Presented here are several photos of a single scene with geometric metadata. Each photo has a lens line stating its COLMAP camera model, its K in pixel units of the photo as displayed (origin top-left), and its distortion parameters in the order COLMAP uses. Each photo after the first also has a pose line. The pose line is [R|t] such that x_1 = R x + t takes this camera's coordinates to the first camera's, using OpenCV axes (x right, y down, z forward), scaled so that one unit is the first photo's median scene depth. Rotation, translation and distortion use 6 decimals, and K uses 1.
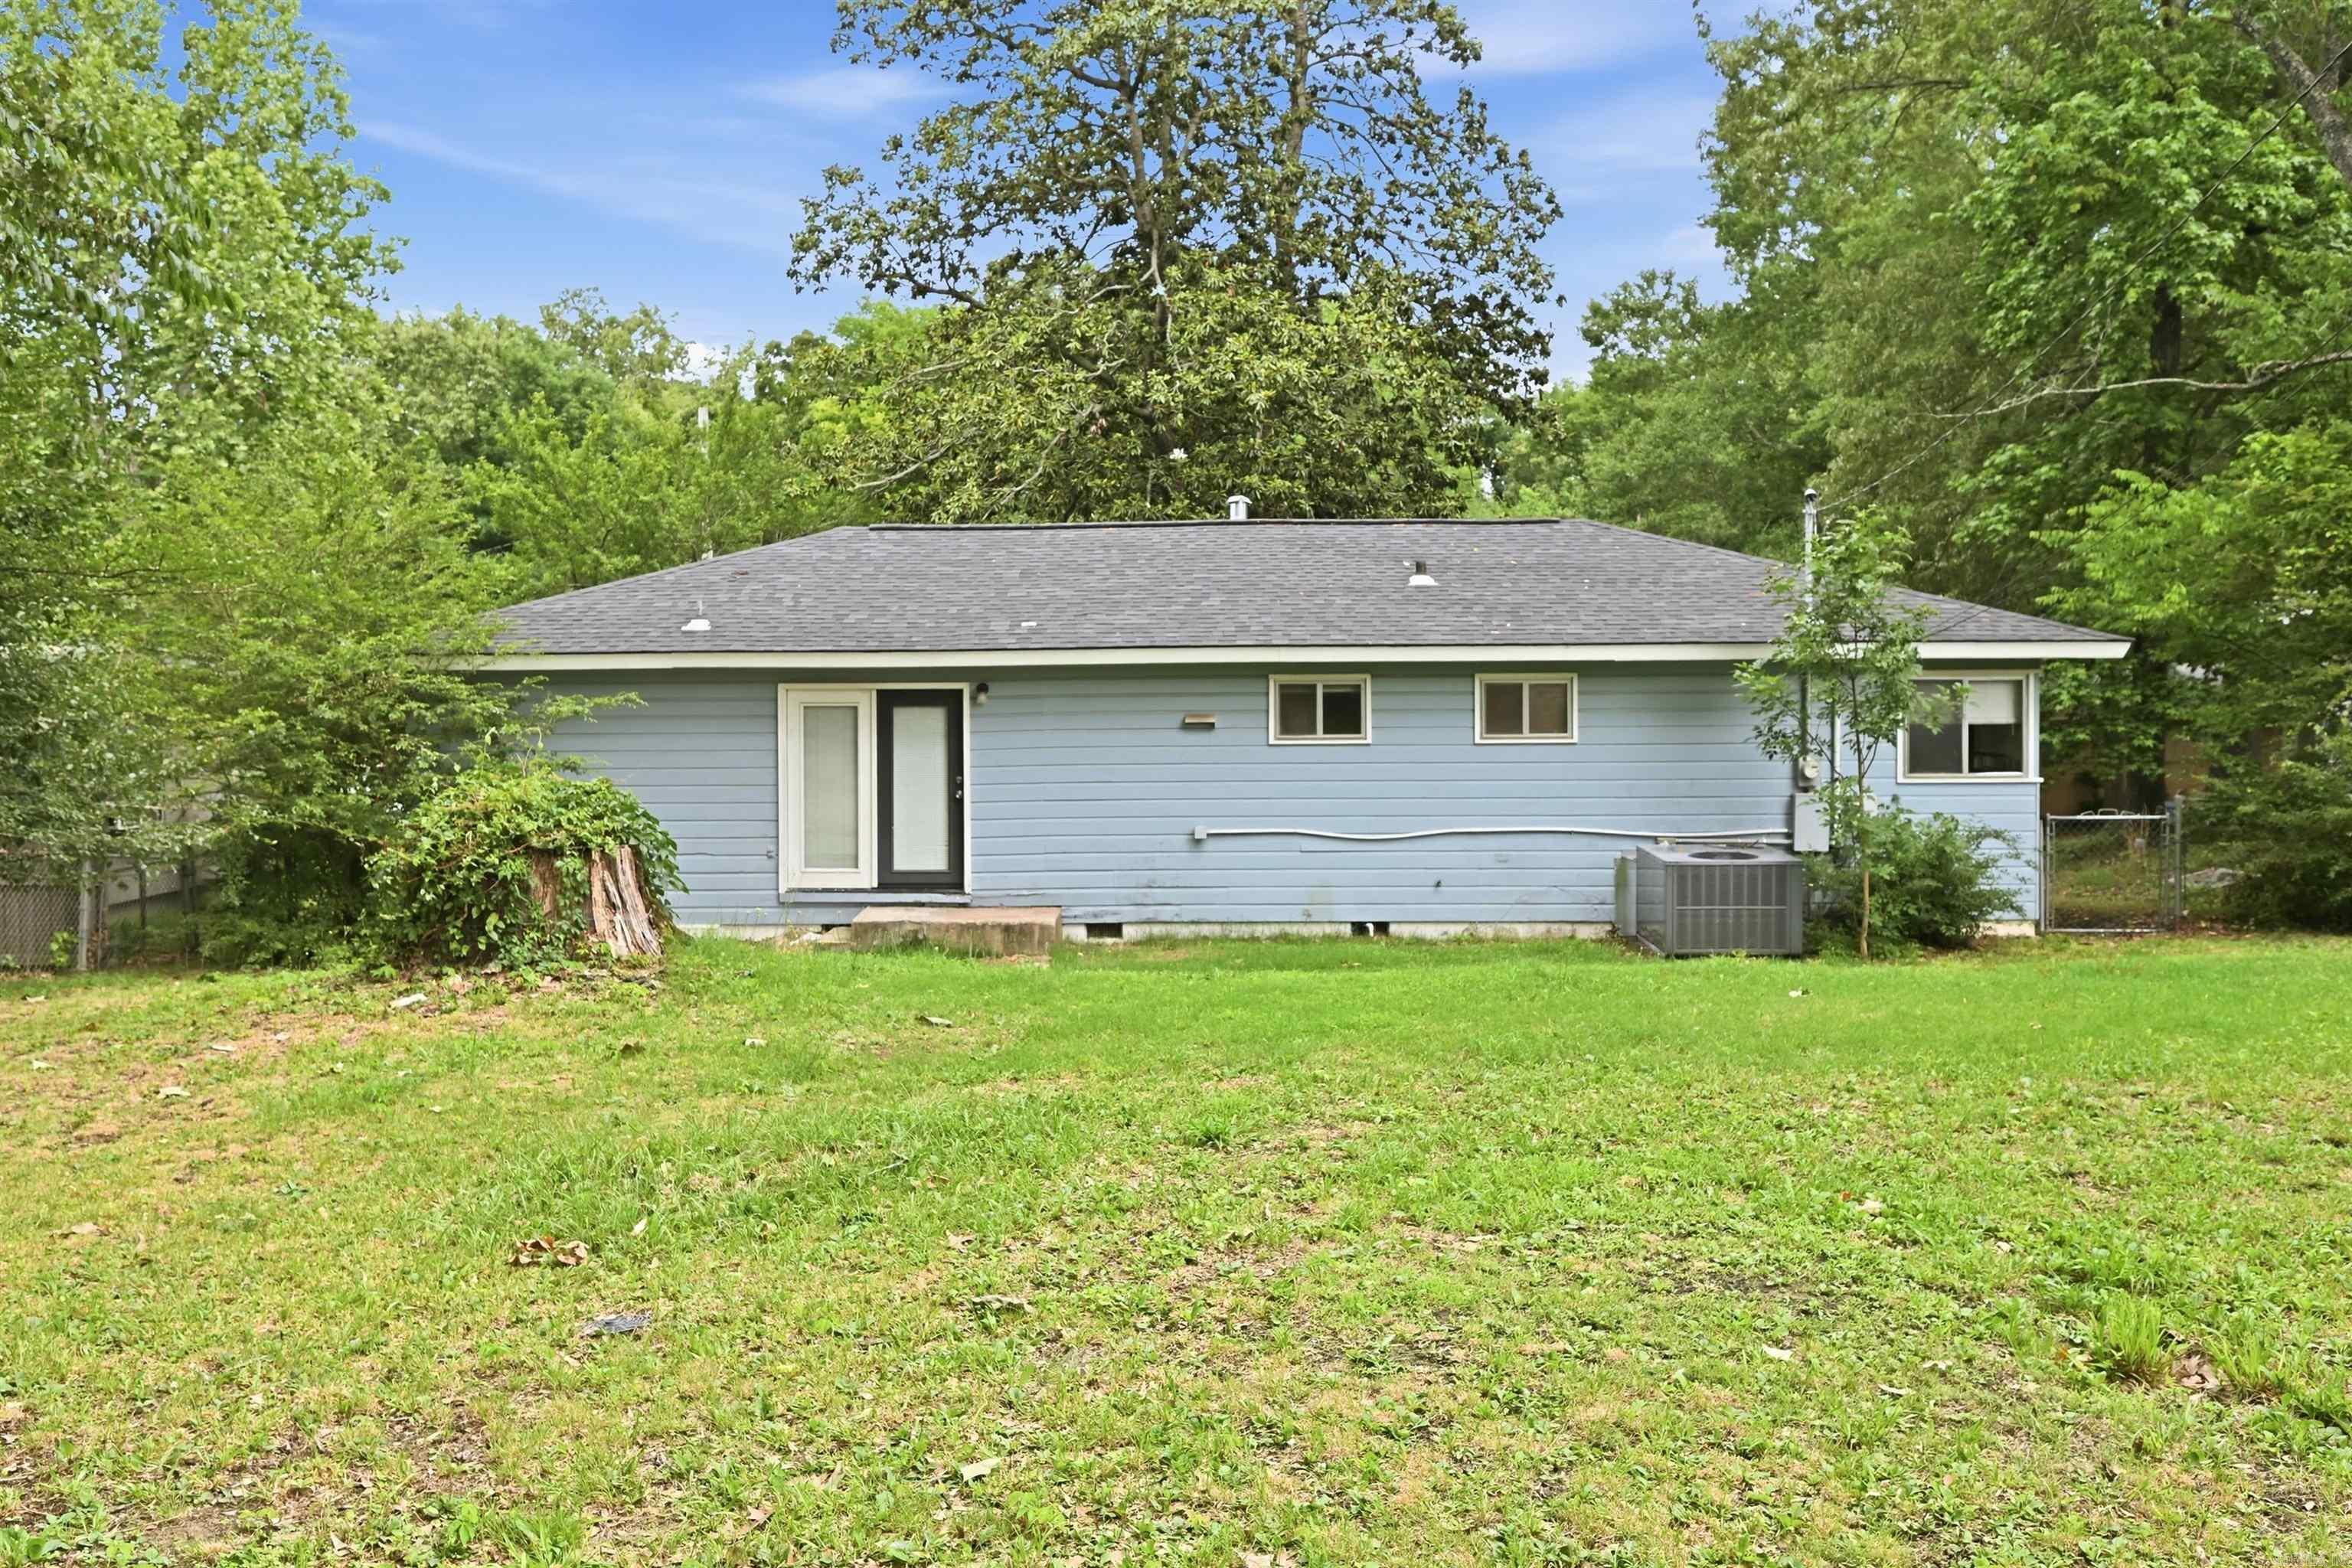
lens RADIAL K [[1950.7, 0, 1157.1], [0, 1950.7, 779.6], [0, 0, 1]] dist [-0.003955, -0.002013]
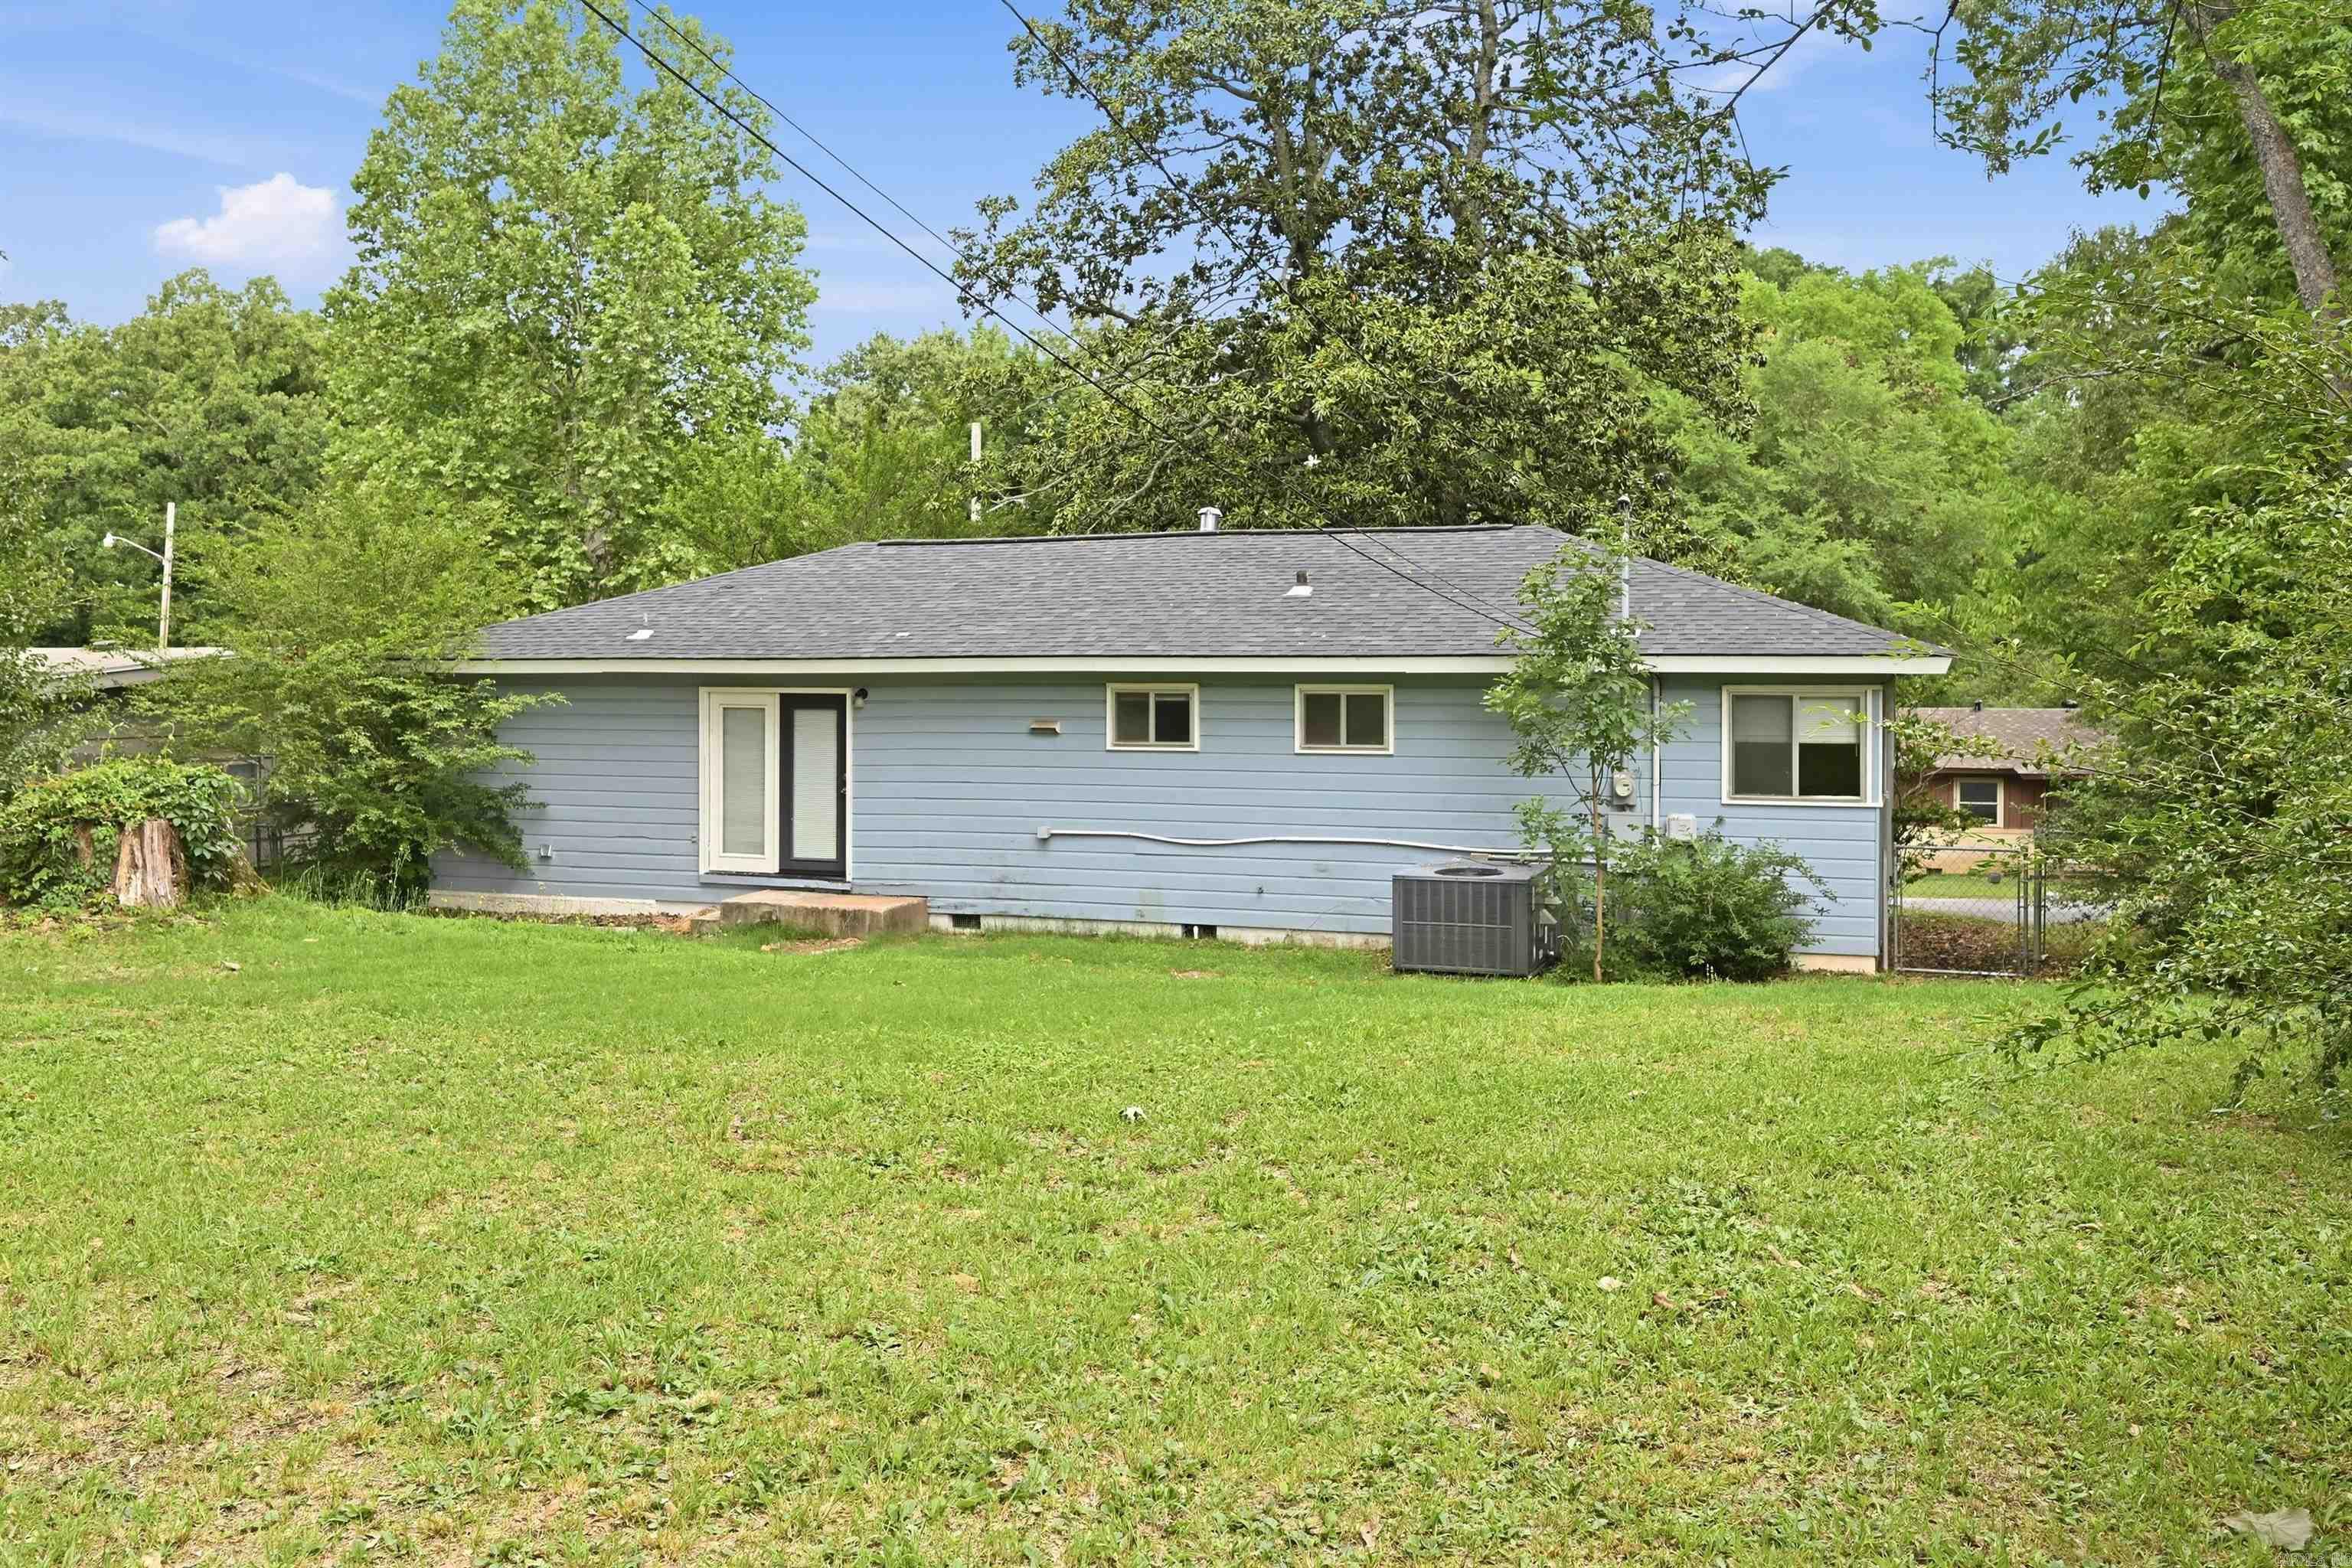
lens RADIAL K [[2020.1, 0, 1192.2], [0, 2020.1, 777.2], [0, 0, 1]] dist [-0.005810, -0.000949]
pose [[0.951106, 0.024294, -0.307908, 0.431747], [-0.024898, 0.999688, 0.001965, -0.006832], [0.307860, 0.005797, 0.951414, -0.013984]]
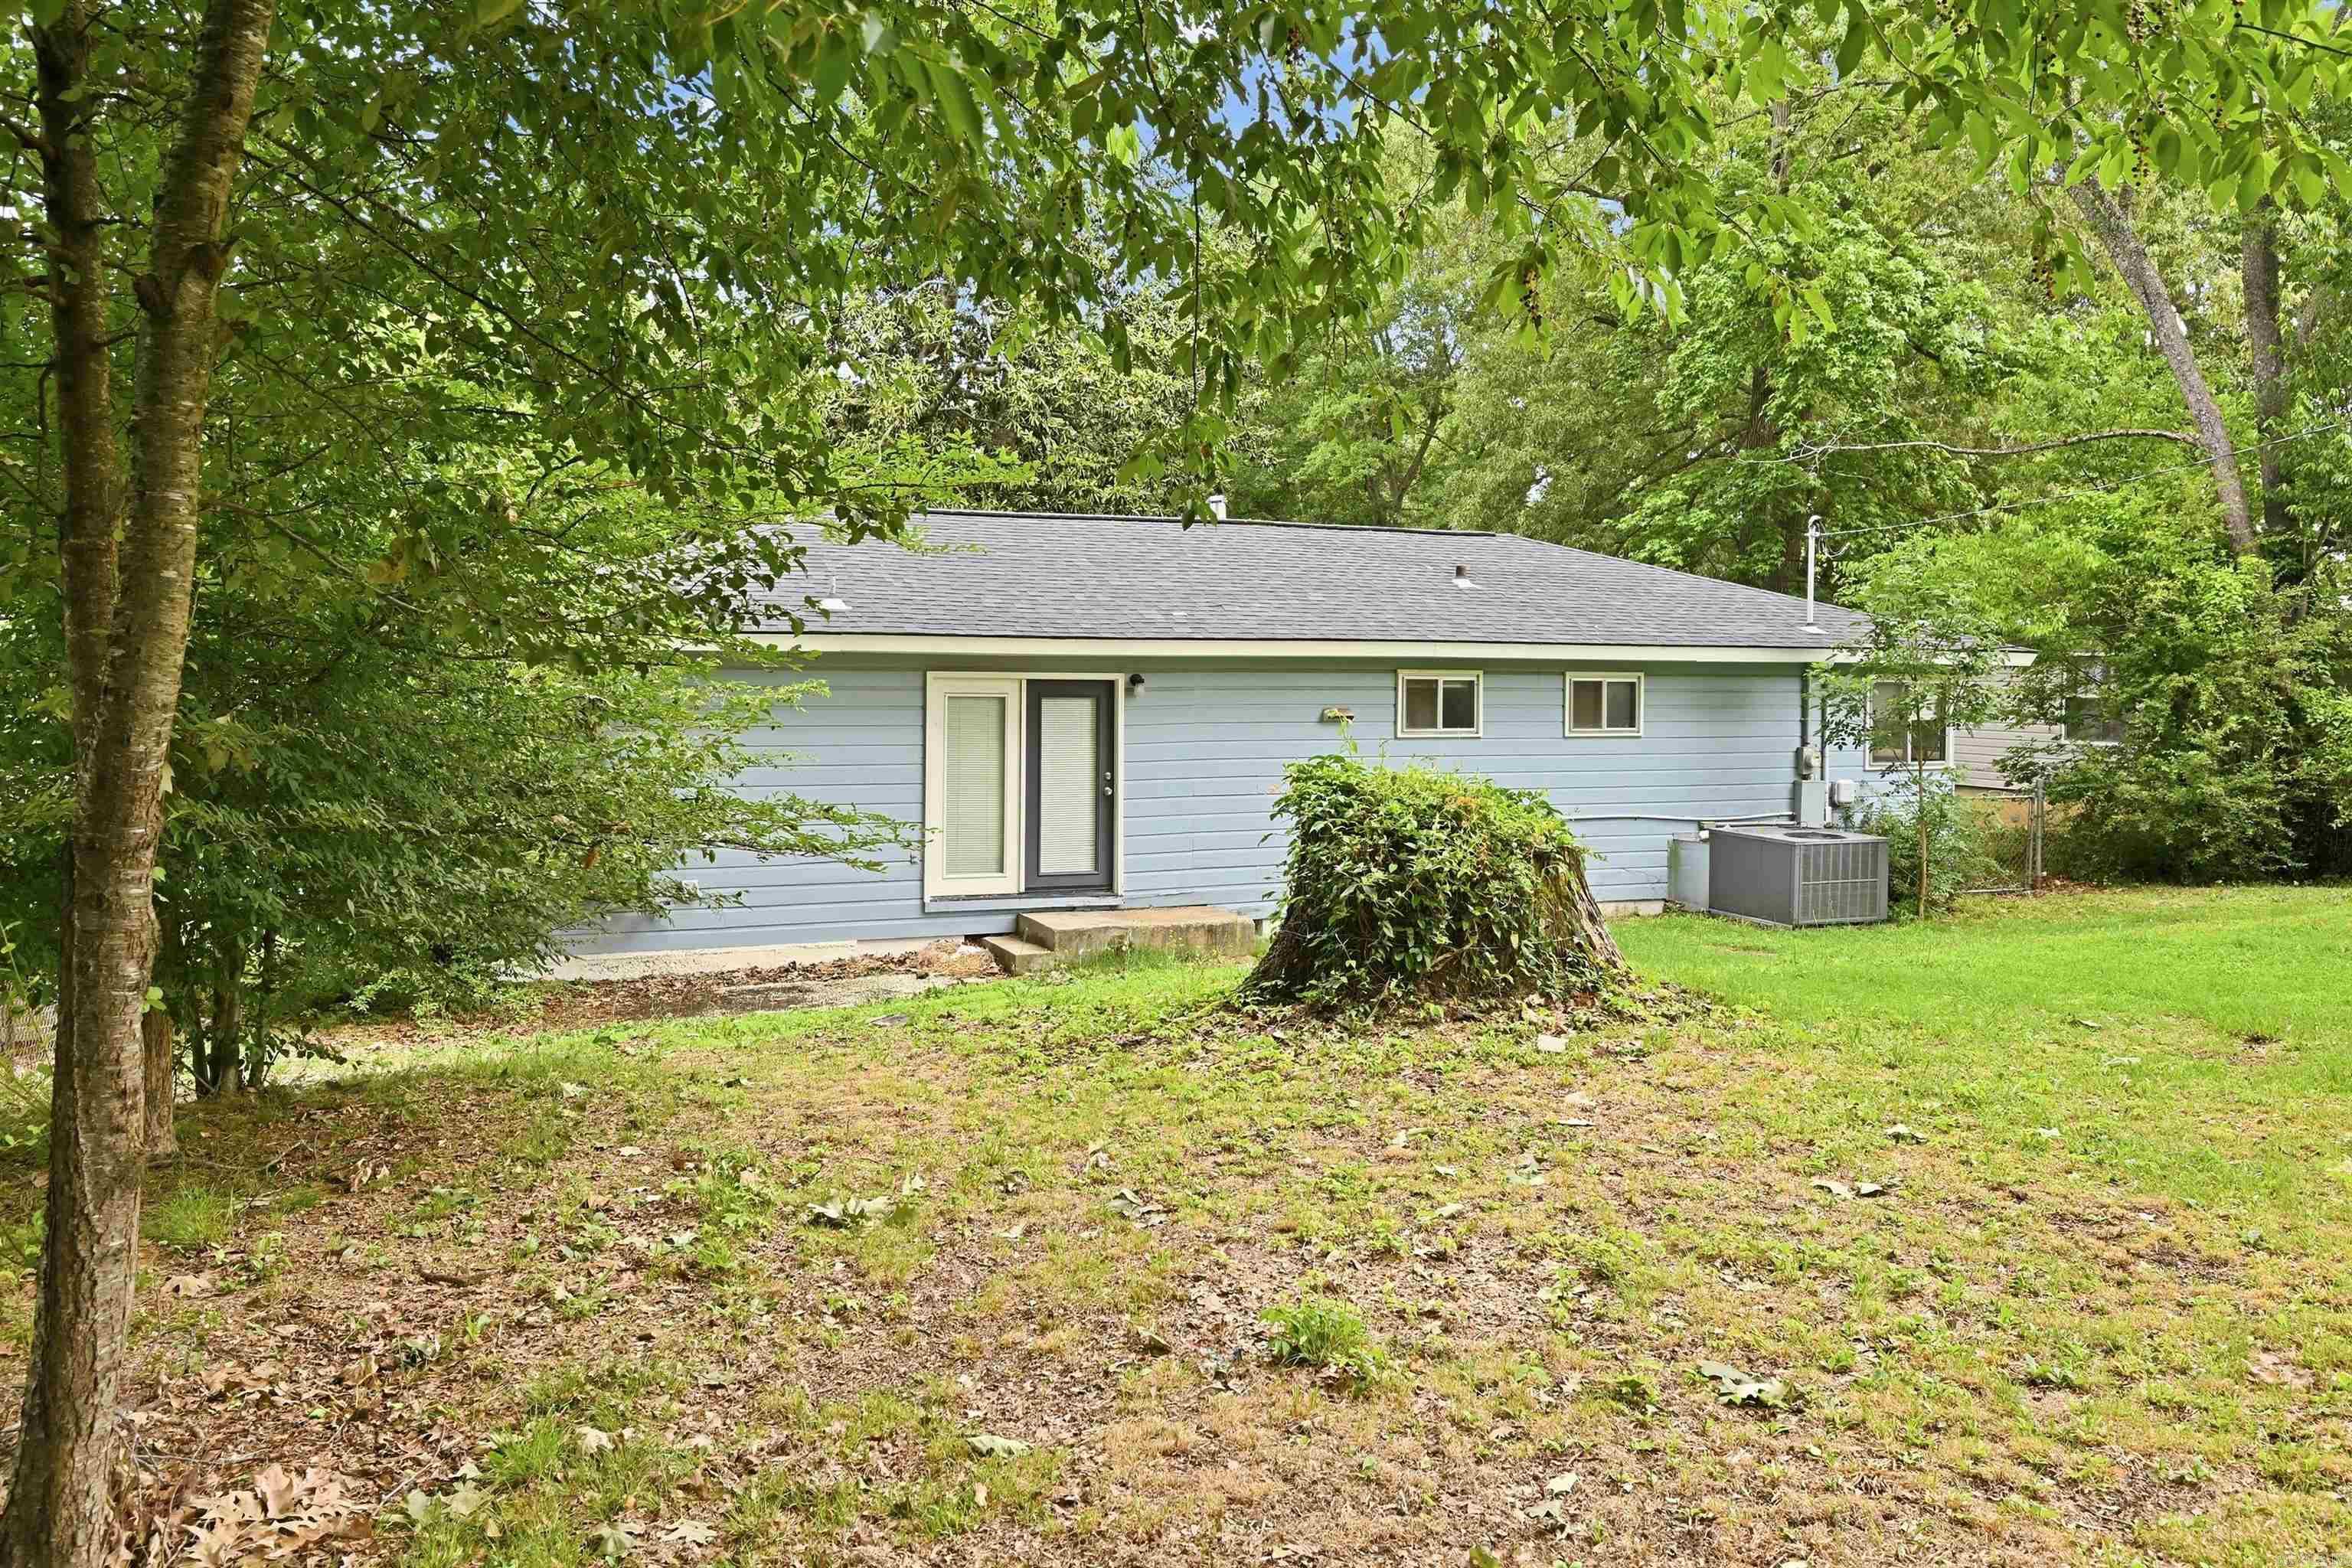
lens RADIAL K [[1758.9, 0, 1179.0], [0, 1758.9, 782.7], [0, 0, 1]] dist [0.002287, 0.000971]
pose [[0.908724, -0.010999, 0.417252, -0.428488], [0.010458, 0.999939, 0.003584, 0.000878], [-0.417265, 0.001107, 0.908784, 0.209551]]
